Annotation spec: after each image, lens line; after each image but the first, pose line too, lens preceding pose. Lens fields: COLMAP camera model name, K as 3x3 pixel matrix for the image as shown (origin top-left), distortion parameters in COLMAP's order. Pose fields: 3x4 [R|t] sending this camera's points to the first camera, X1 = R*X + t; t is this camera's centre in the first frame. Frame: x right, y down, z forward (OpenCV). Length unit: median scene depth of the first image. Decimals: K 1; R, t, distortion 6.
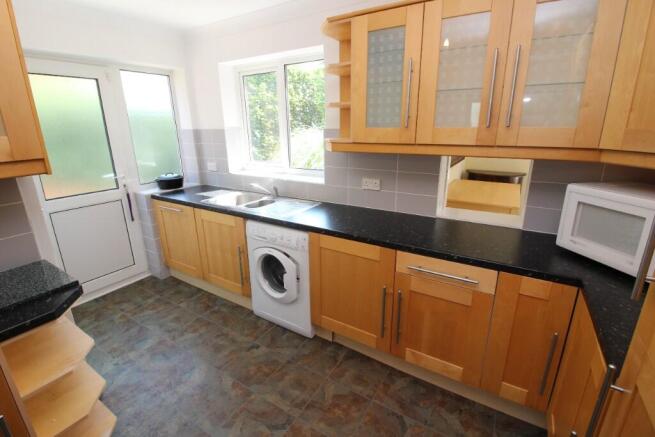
lens RADIAL K [[311.8, 0, 327.5], [0, 311.8, 218.5], [0, 0, 1]] dist [0.002243, -0.000005]
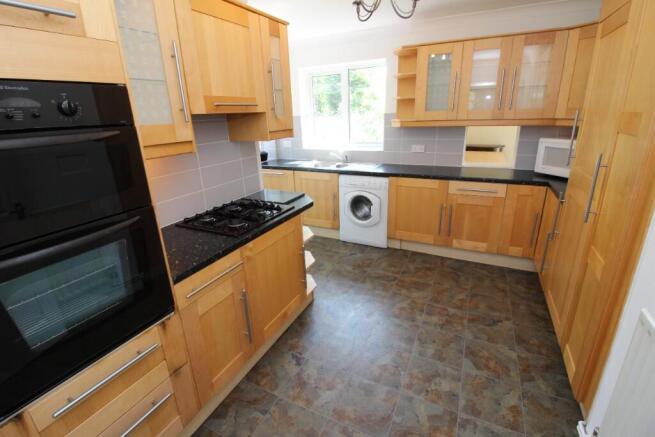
lens RADIAL K [[312.9, 0, 327.5], [0, 312.9, 218.5], [0, 0, 1]] dist [-0.002047, -0.000139]
pose [[0.995555, -0.049359, 0.080214, -0.502778], [0.047067, 0.998435, 0.030218, 0.187206], [-0.081580, -0.026308, 0.996320, -0.581459]]
